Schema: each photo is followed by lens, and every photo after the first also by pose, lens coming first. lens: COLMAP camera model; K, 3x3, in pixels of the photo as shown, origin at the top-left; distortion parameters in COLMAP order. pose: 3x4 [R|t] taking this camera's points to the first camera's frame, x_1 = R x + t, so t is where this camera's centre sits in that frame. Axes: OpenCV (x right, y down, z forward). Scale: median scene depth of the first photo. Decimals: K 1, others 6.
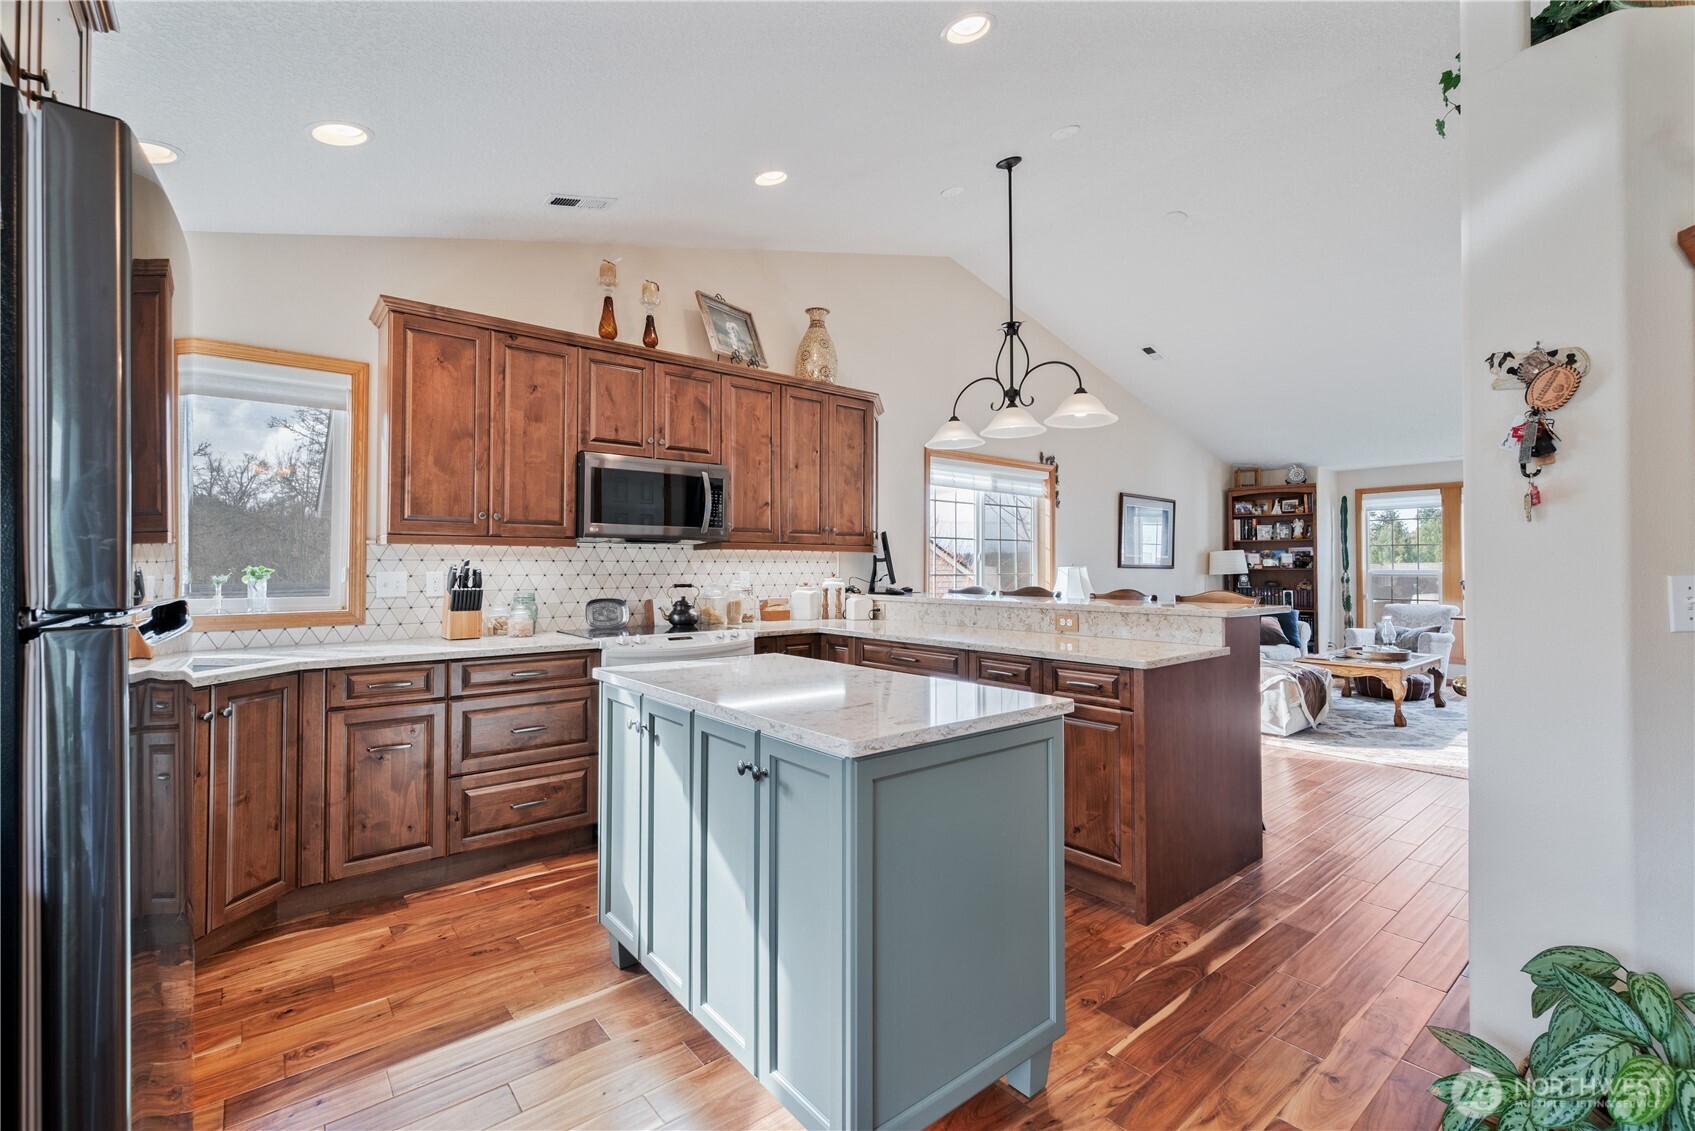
lens RADIAL K [[731.9, 0, 848.4], [0, 731.9, 557.6], [0, 0, 1]] dist [0.000160, 0.000121]
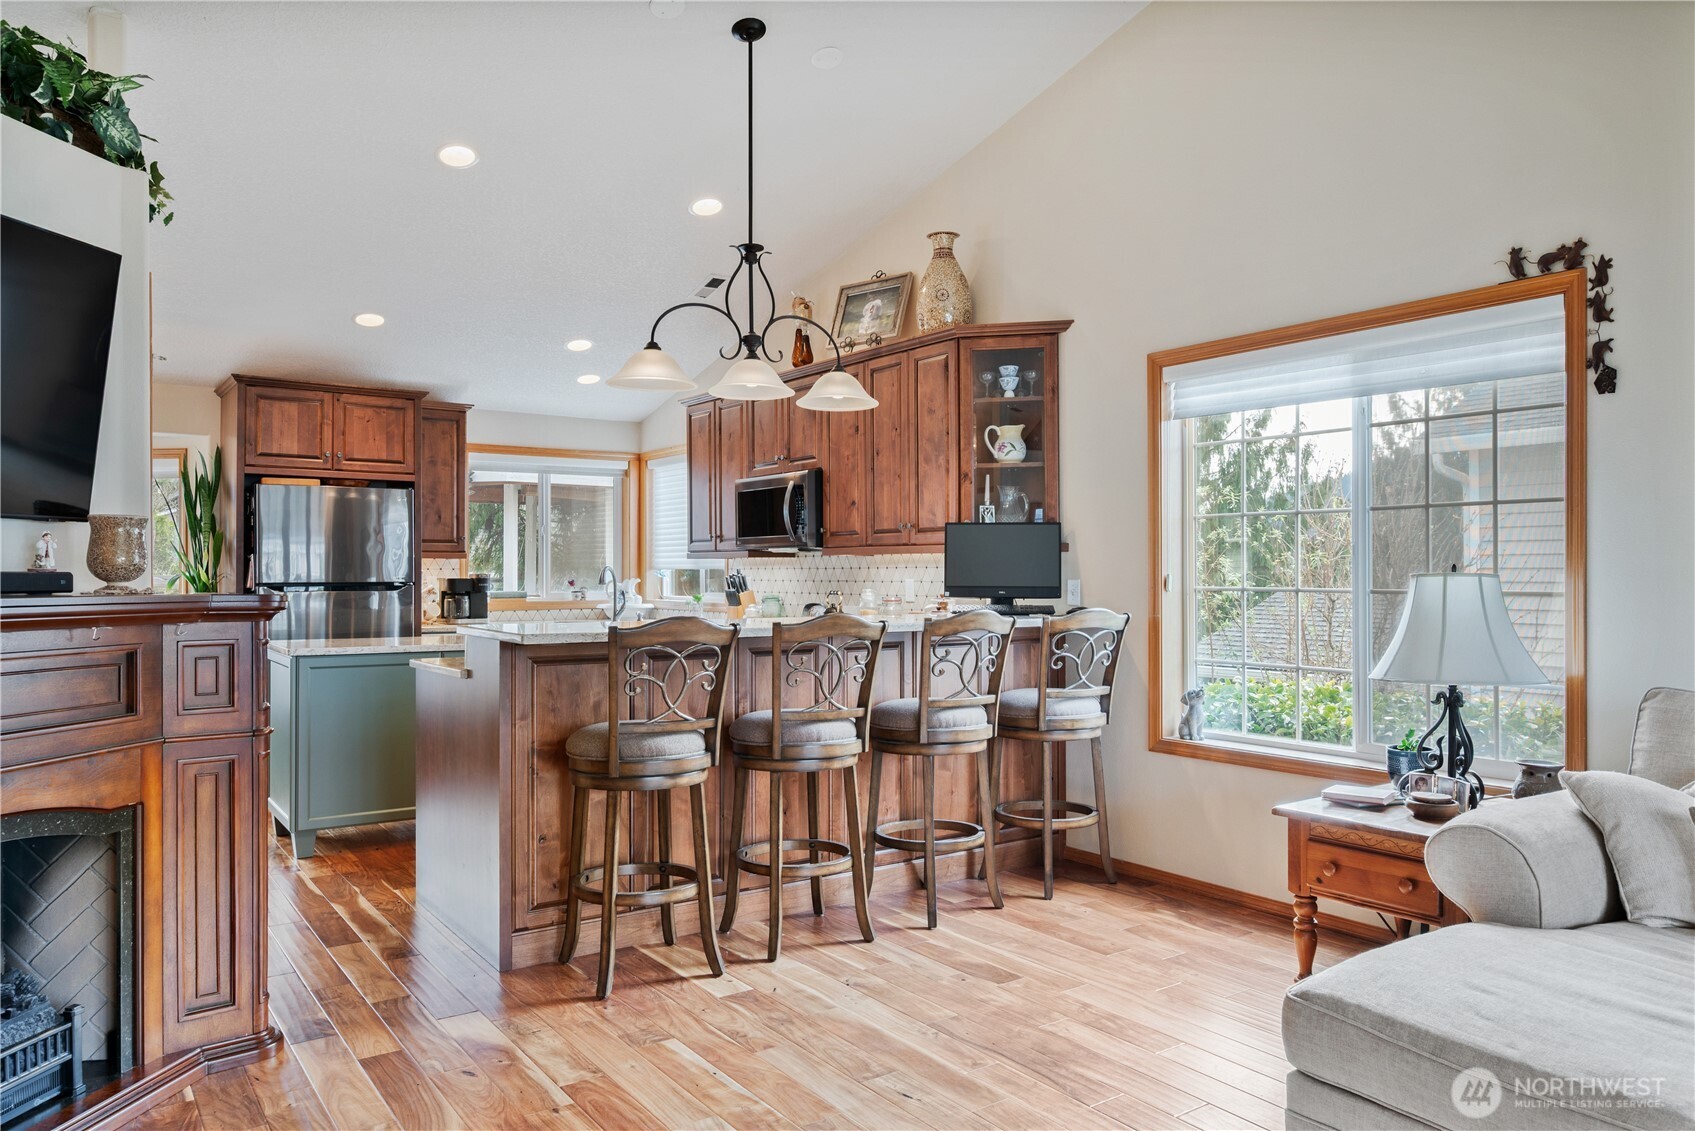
lens RADIAL K [[1151.1, 0, 849.2], [0, 1151.1, 577.3], [0, 0, 1]] dist [-0.003832, 0.001028]
pose [[-0.068036, 0.003348, -0.997677, 1.417004], [0.013782, 0.999902, 0.002416, 0.014841], [0.997588, -0.013585, -0.068075, 1.203897]]
